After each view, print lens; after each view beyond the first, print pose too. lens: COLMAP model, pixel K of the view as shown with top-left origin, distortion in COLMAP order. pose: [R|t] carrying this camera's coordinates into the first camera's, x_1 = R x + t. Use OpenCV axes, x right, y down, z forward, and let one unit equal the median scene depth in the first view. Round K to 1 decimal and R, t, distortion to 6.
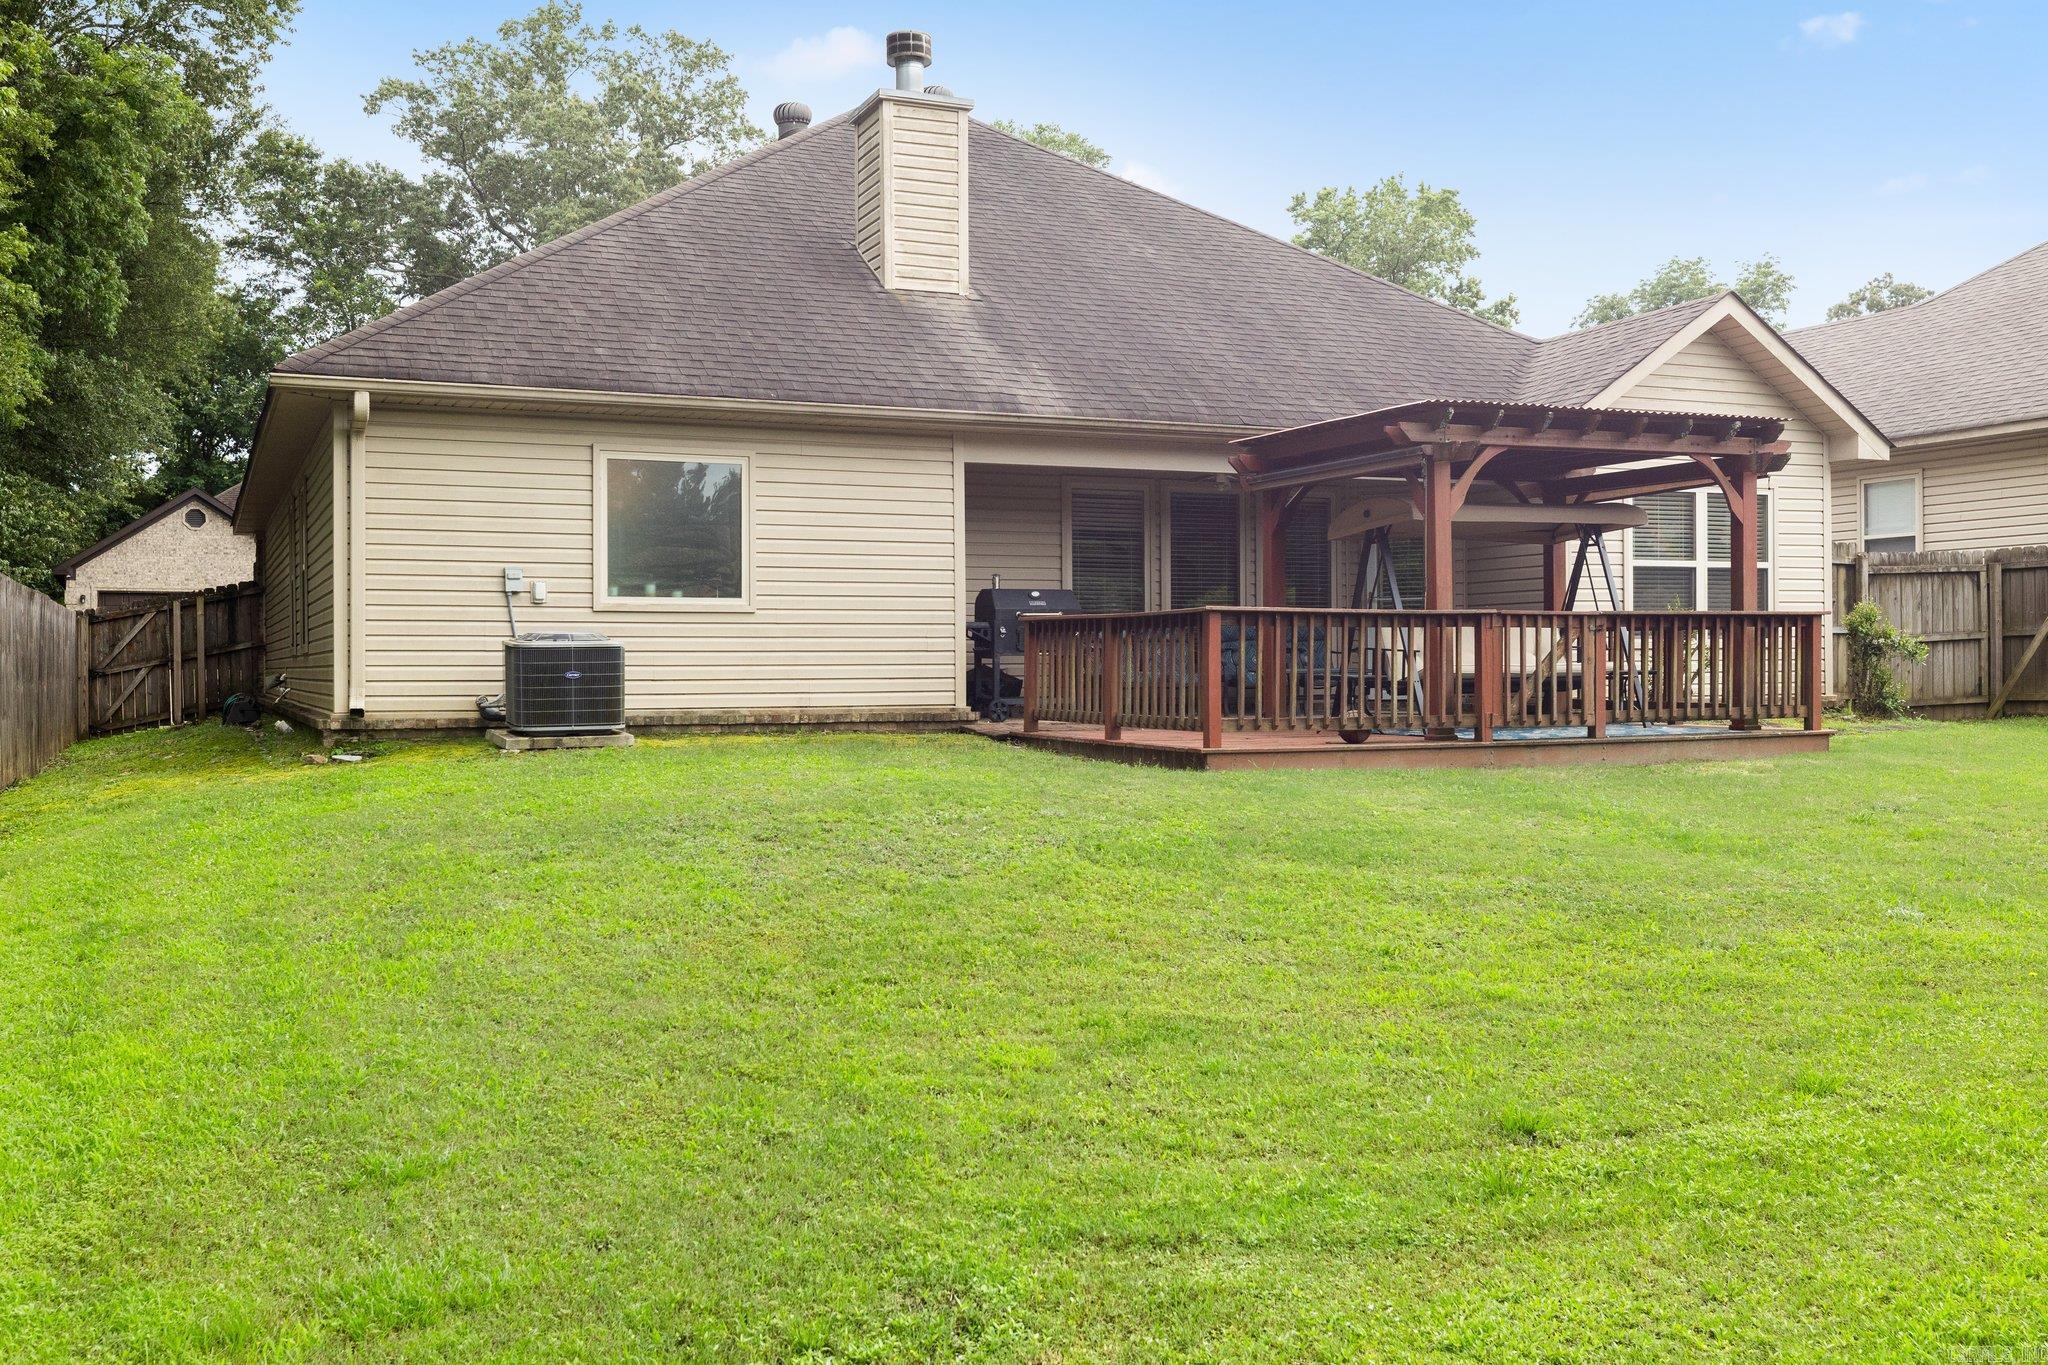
lens RADIAL K [[1910.8, 0, 1024.0], [0, 1910.8, 682.5], [0, 0, 1]] dist [0.003529, 0.007788]
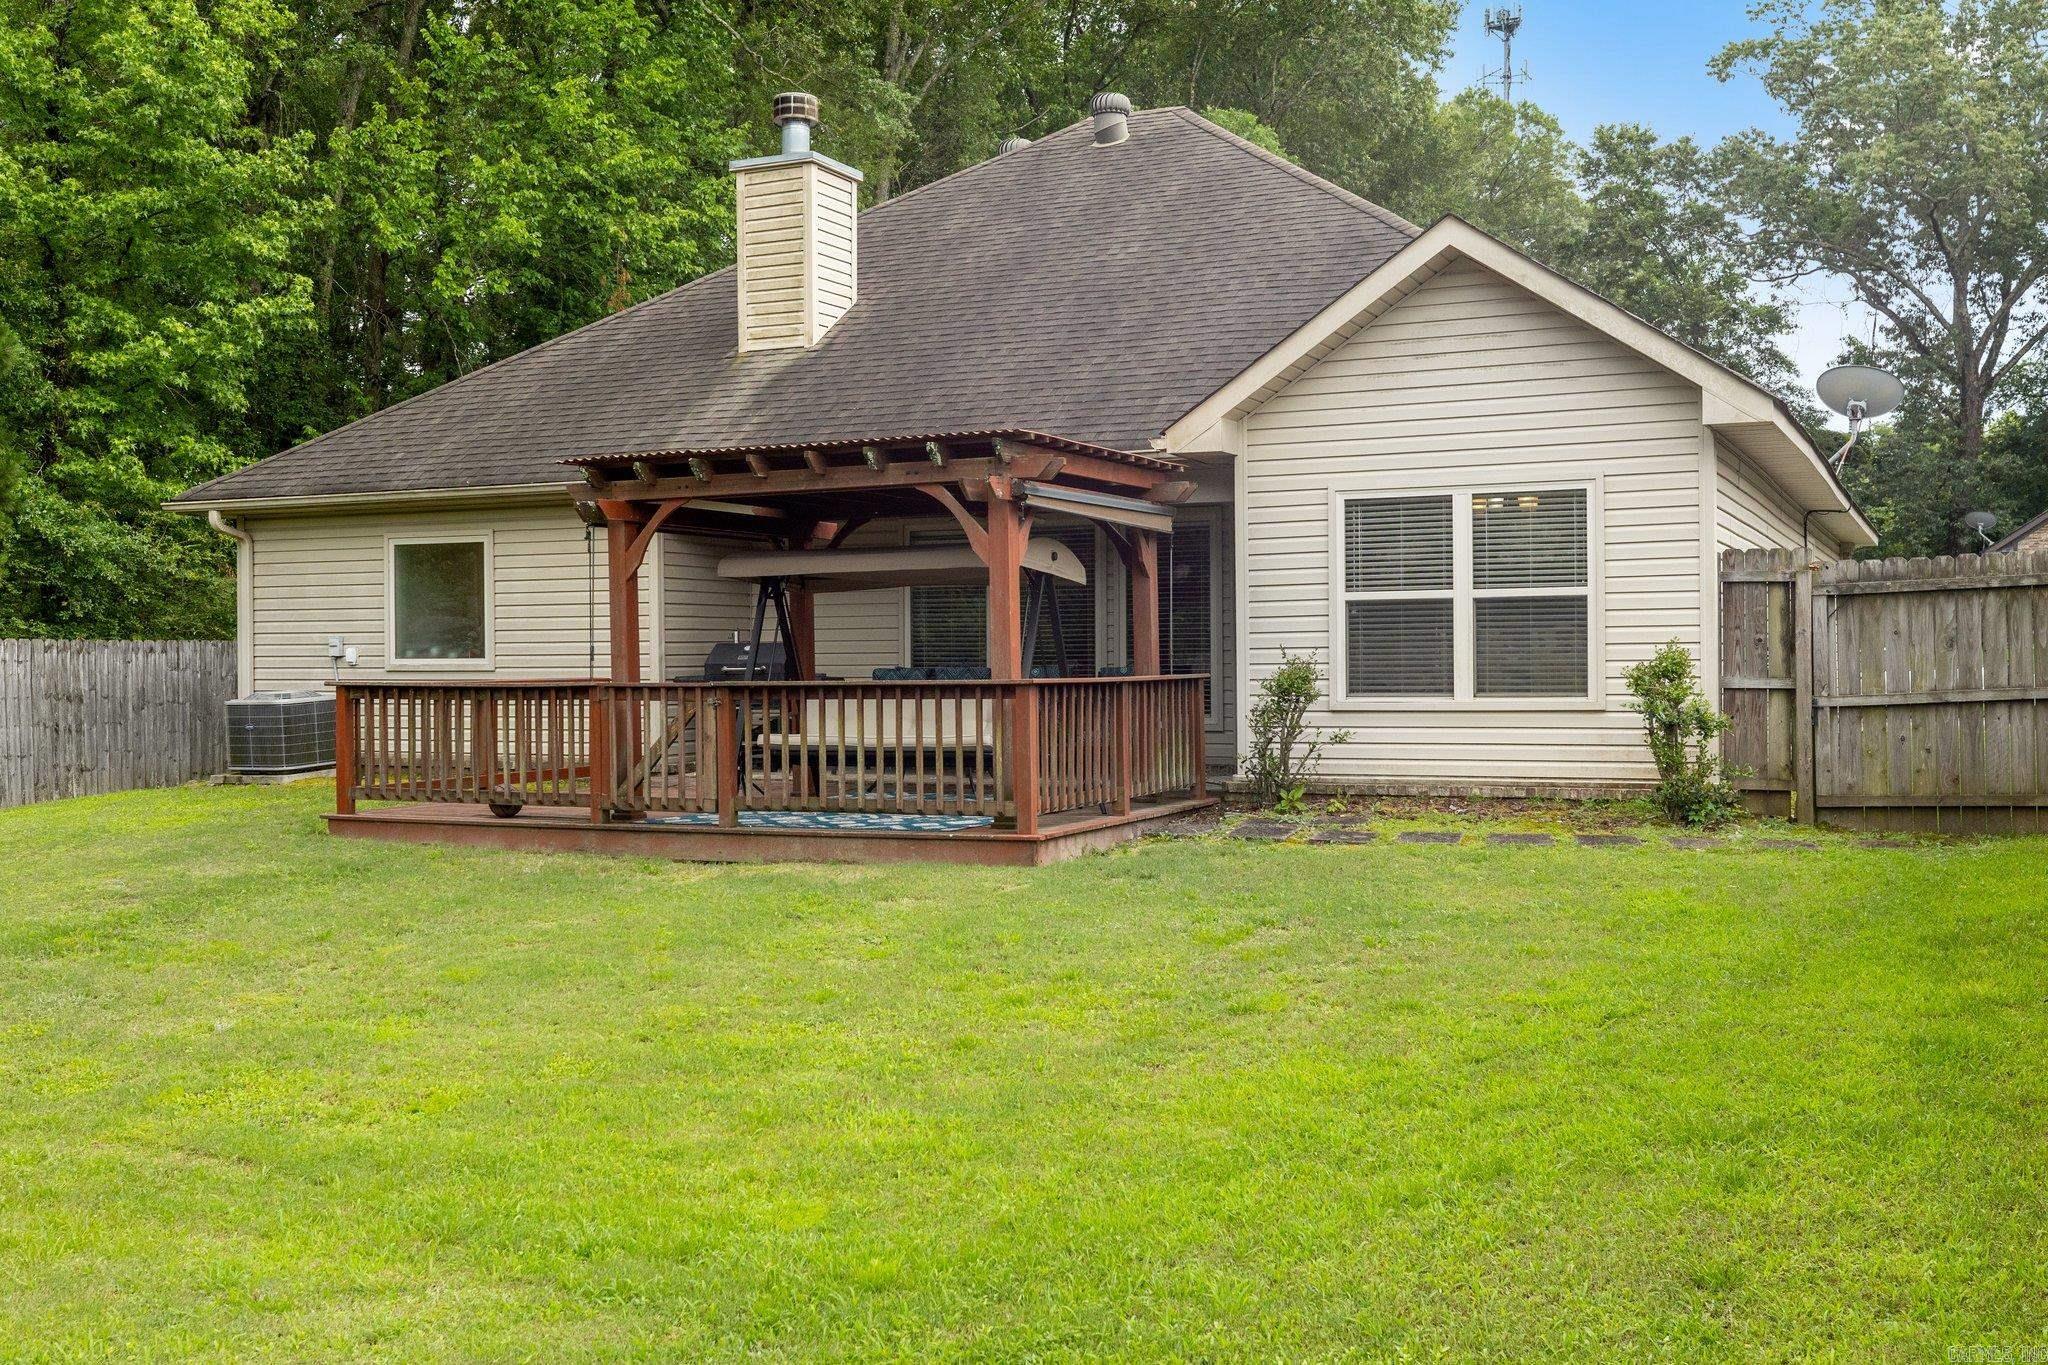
lens RADIAL K [[2019.3, 0, 1024.0], [0, 2019.3, 682.5], [0, 0, 1]] dist [0.005538, -0.018800]
pose [[0.656758, 0.008452, -0.754054, 0.794465], [-0.003642, 0.999961, 0.008037, -0.032901], [0.754093, -0.002532, 0.656763, 0.363086]]
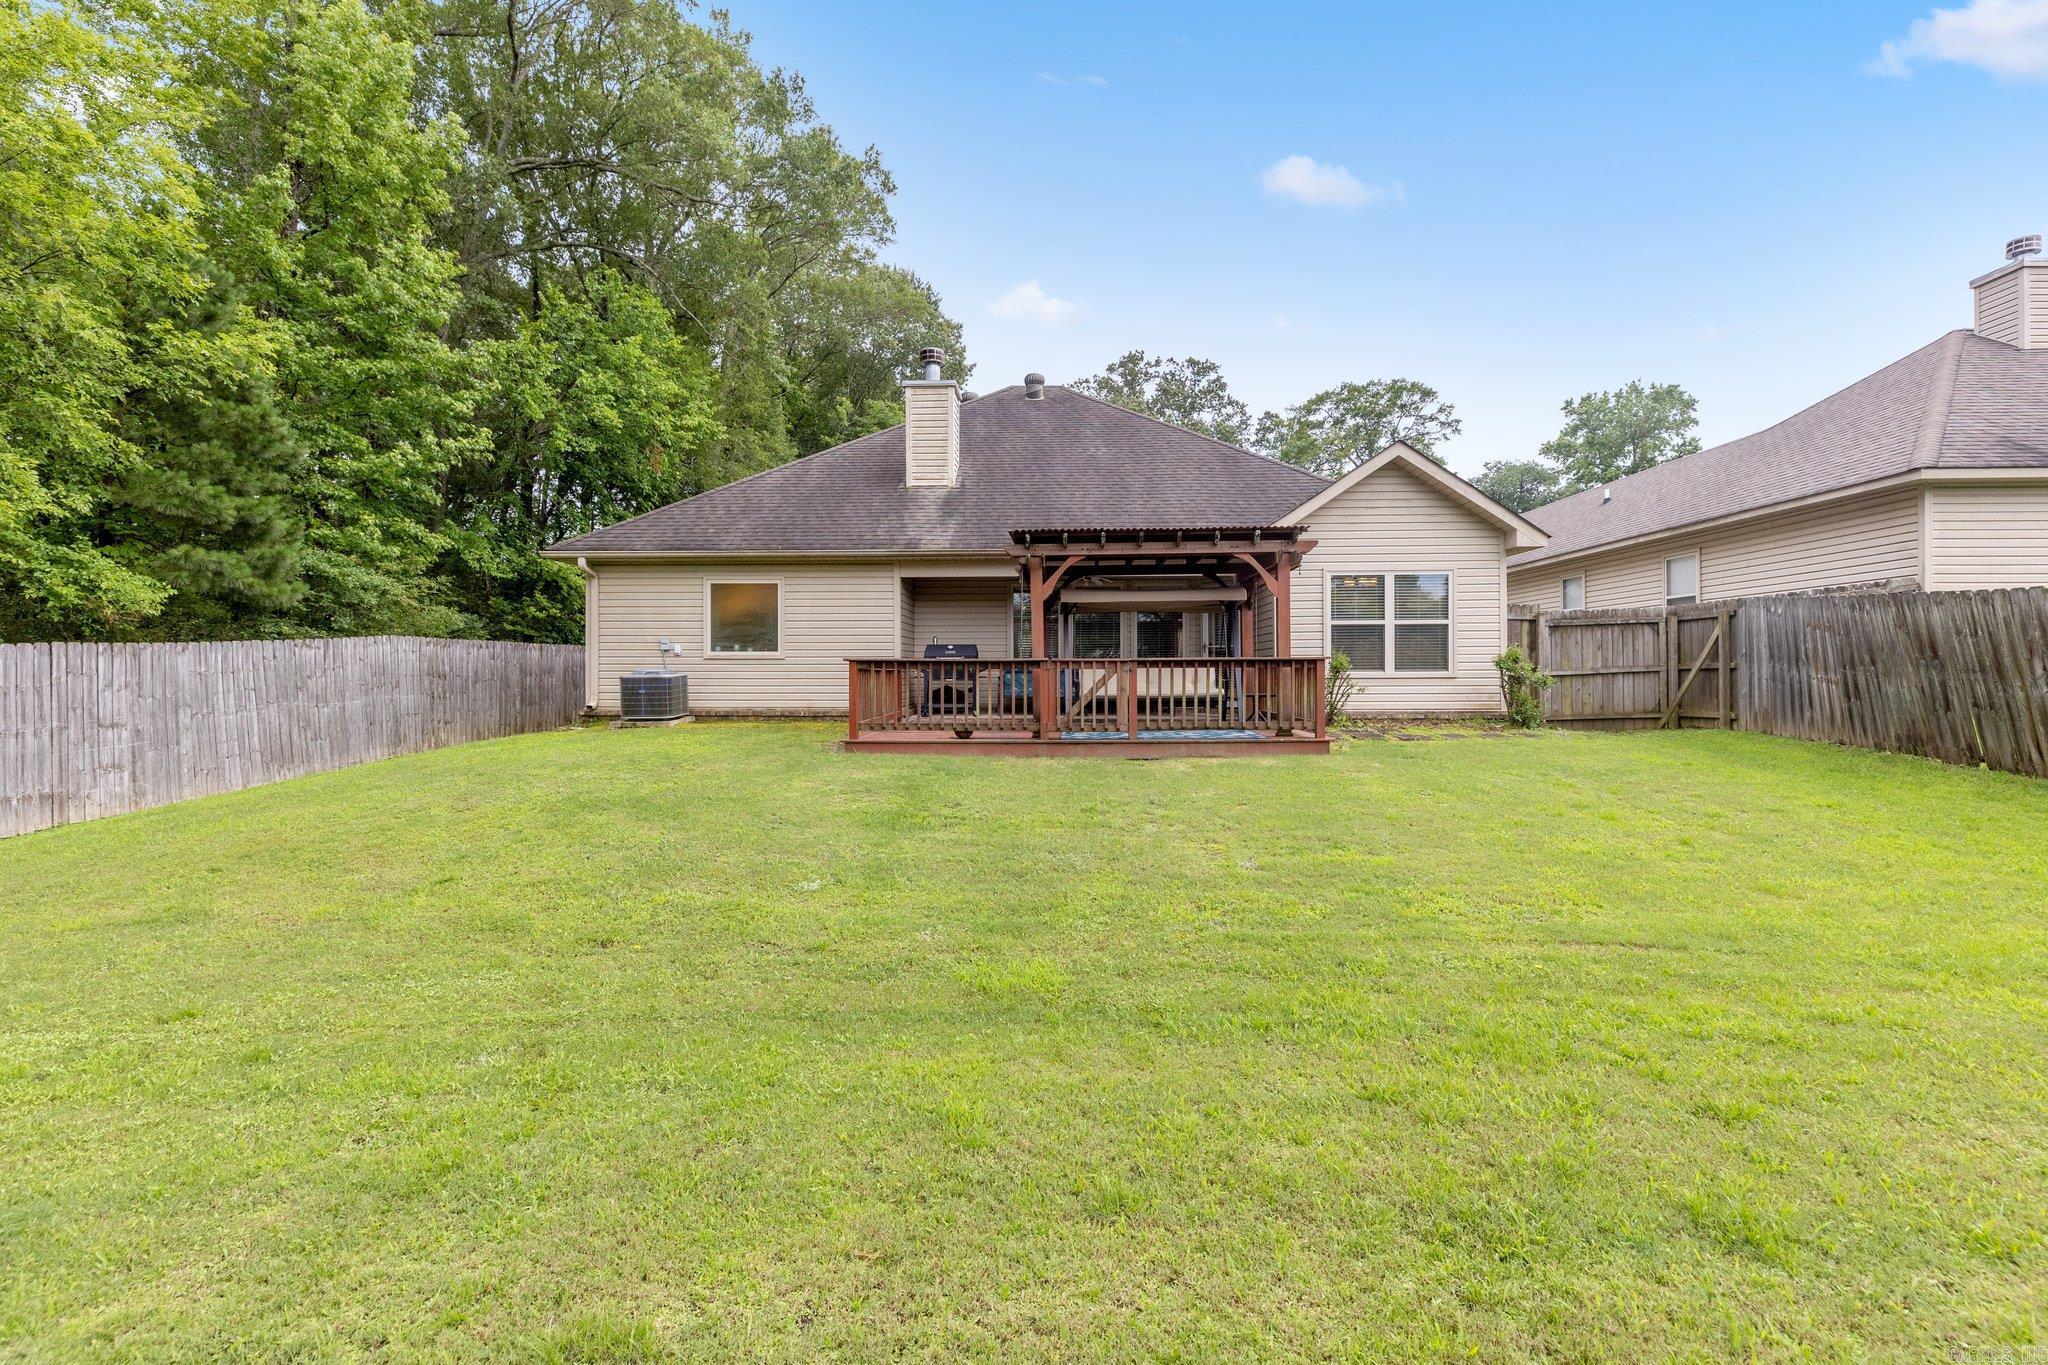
lens RADIAL K [[936.3, 0, 1024.4], [0, 936.3, 674.3], [0, 0, 1]] dist [0.002350, 0.000560]
pose [[0.897466, 0.004673, -0.441060, 0.408883], [-0.007497, 0.999961, -0.004661, -0.014675], [0.441021, 0.007489, 0.897466, 0.202027]]
